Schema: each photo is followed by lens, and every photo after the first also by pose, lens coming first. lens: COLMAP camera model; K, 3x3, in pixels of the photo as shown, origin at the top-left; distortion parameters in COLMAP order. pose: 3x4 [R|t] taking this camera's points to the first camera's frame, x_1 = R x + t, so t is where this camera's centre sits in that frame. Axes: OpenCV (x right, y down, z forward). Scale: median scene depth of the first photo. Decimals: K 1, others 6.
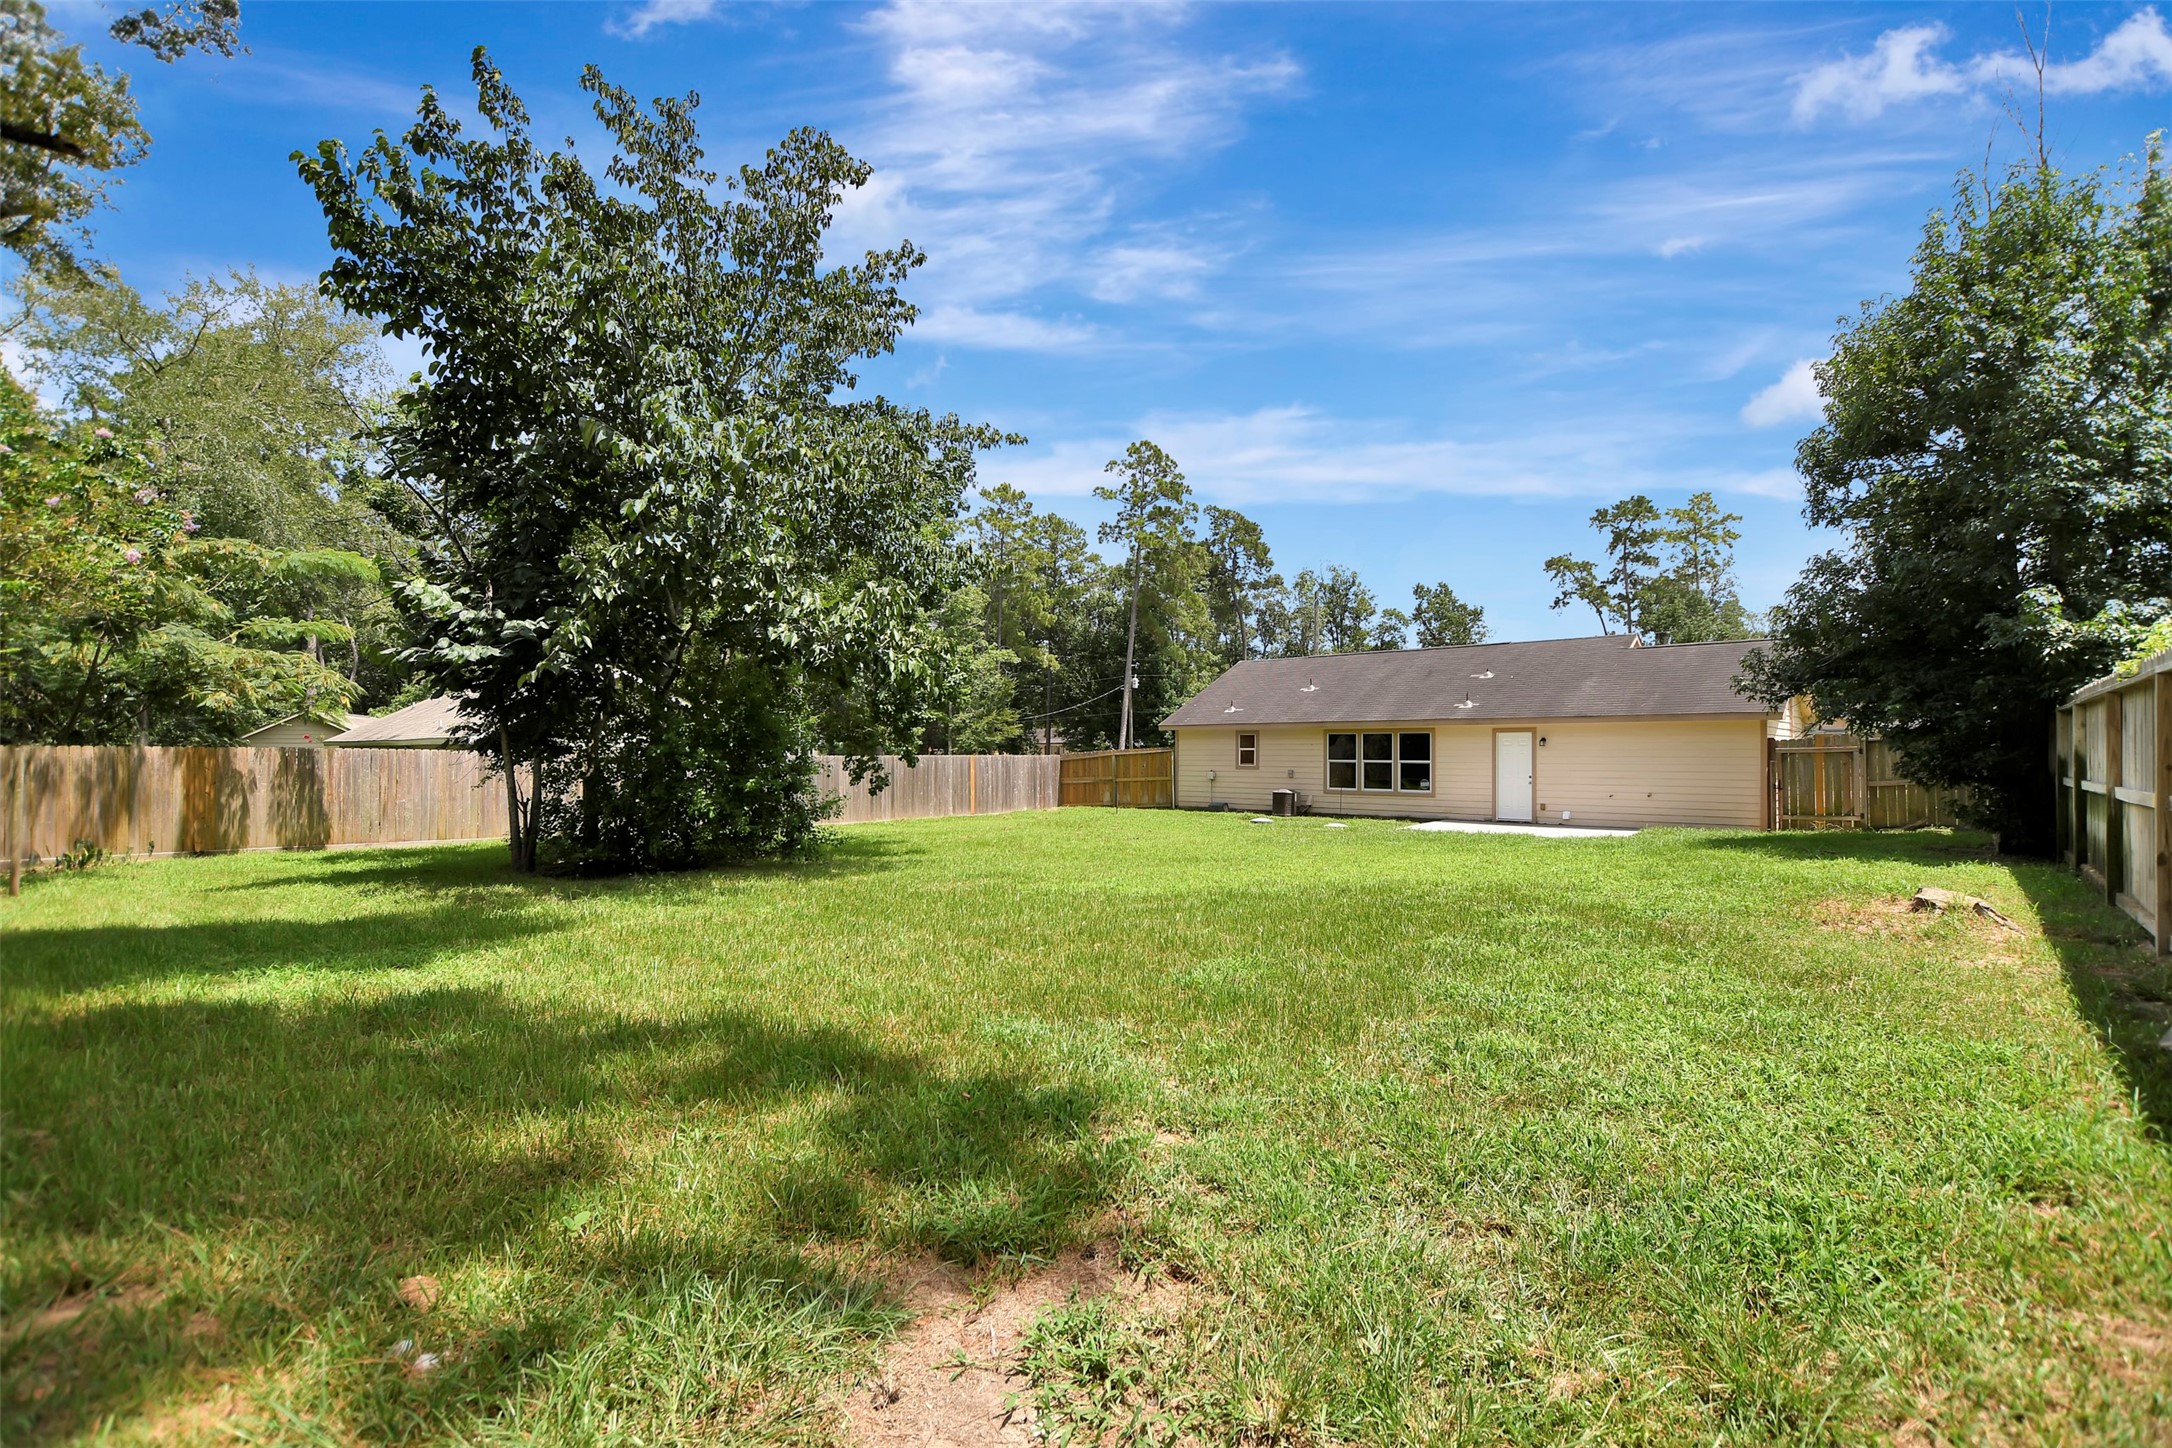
lens RADIAL K [[965.9, 0, 1079.6], [0, 965.9, 759.0], [0, 0, 1]] dist [-0.019516, 0.000202]
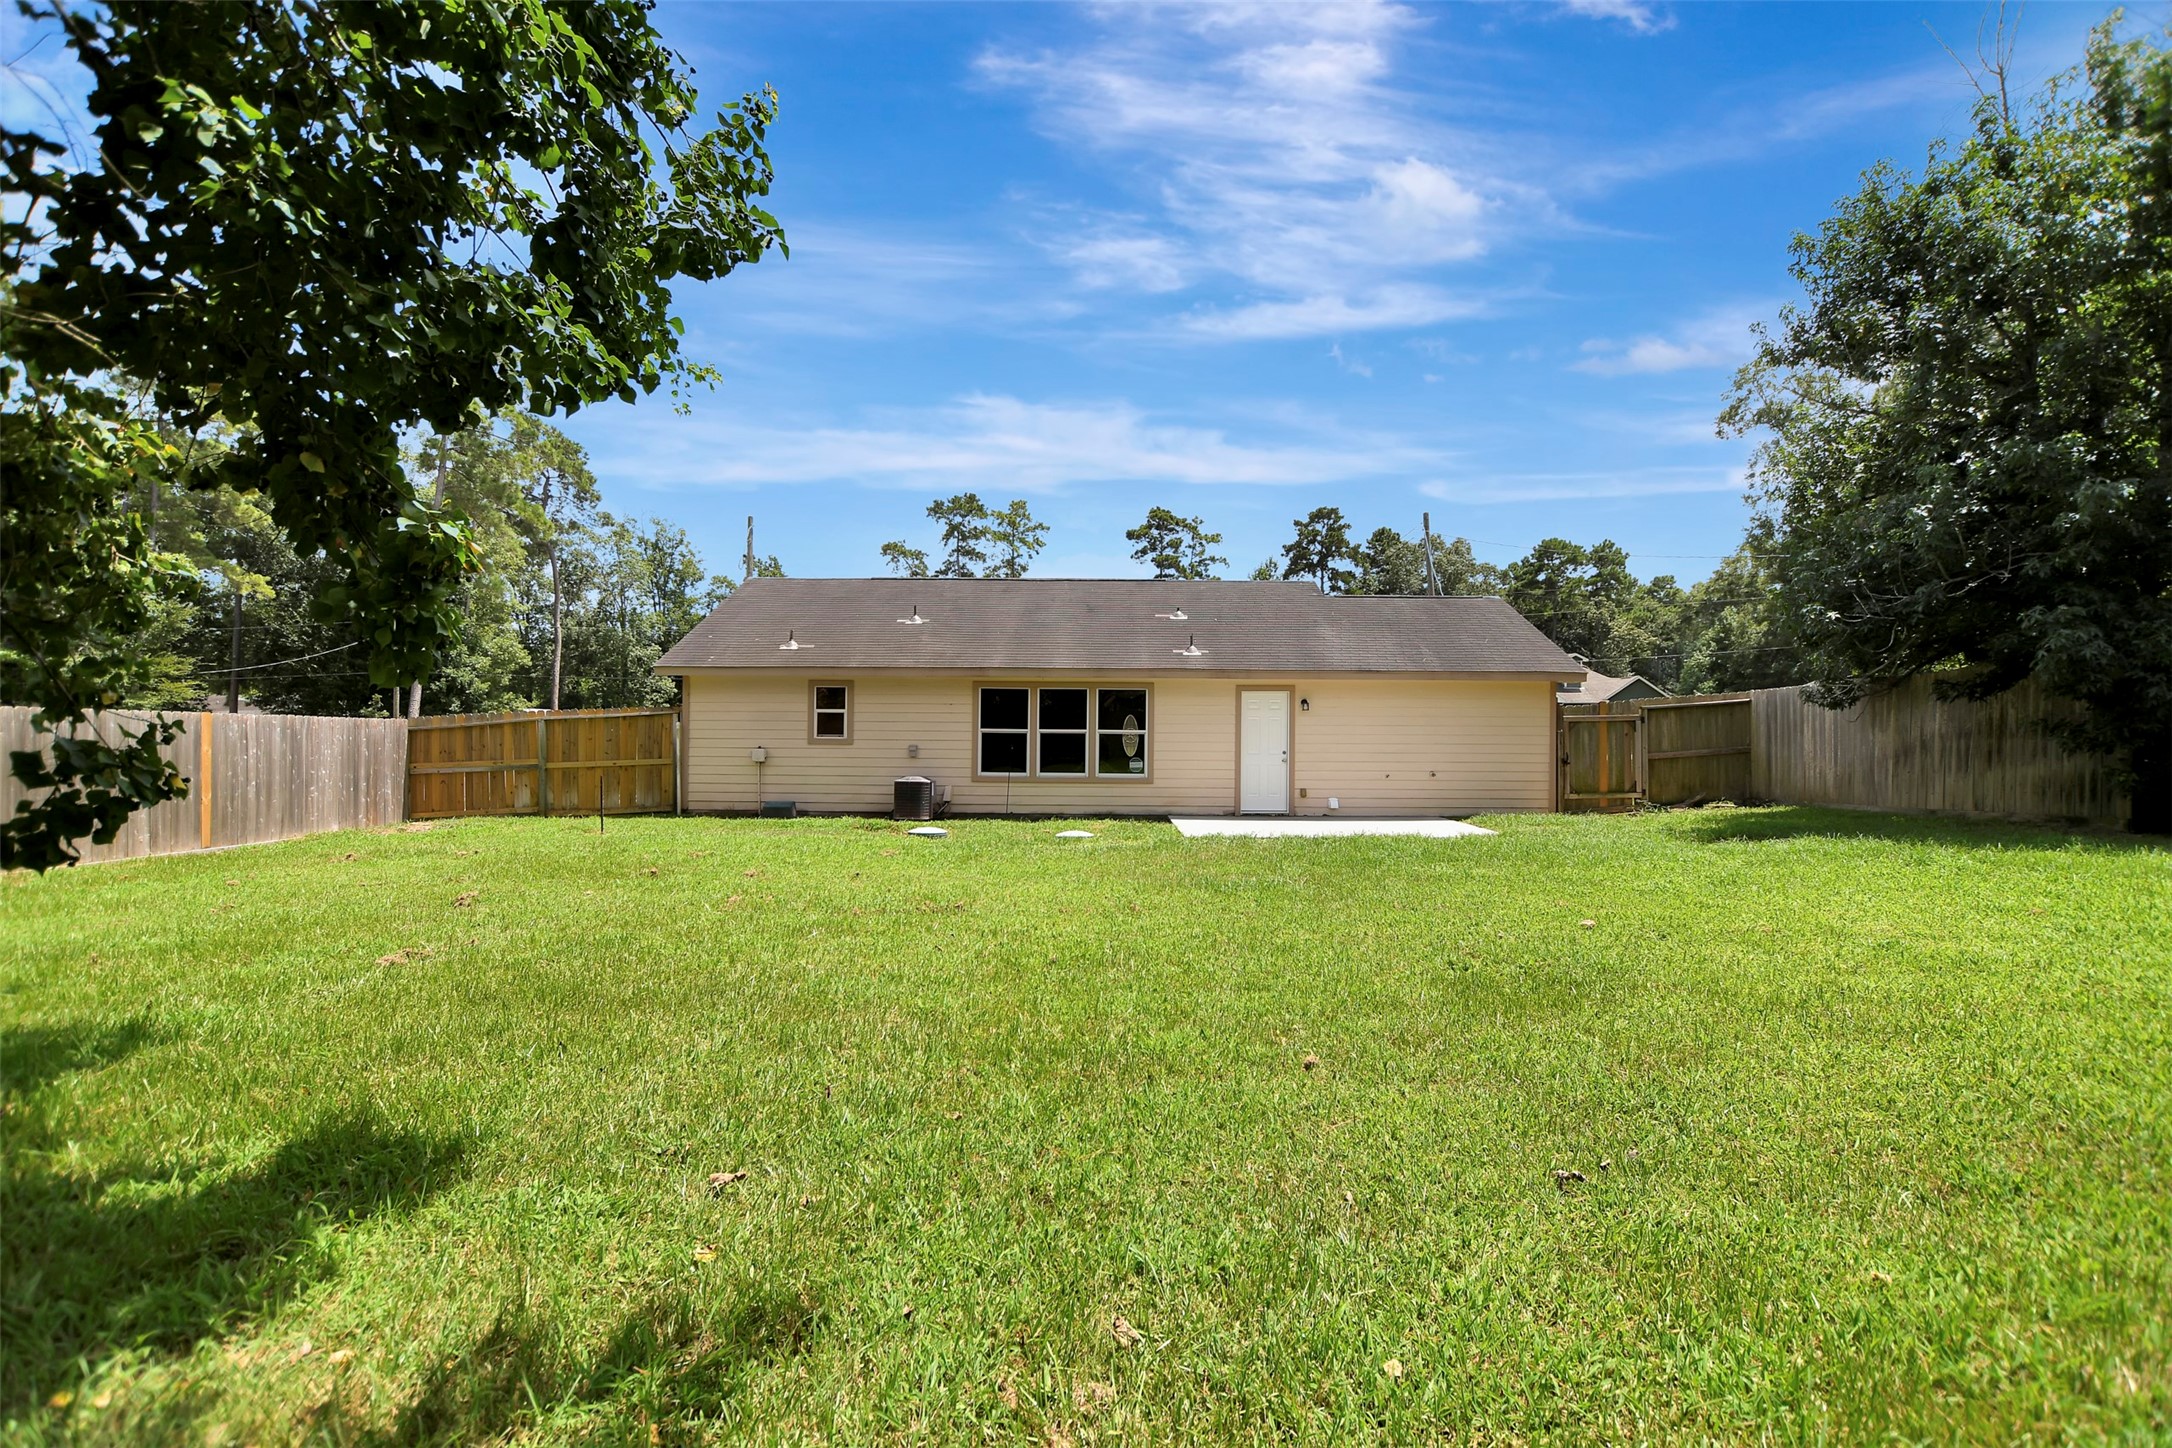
lens RADIAL K [[965.9, 0, 1079.6], [0, 965.9, 759.0], [0, 0, 1]] dist [-0.019516, 0.000202]
pose [[0.748146, -0.007023, 0.663497, -0.110422], [-0.002064, 0.999915, 0.012911, 0.011596], [-0.663531, -0.011029, 0.748068, 0.444451]]
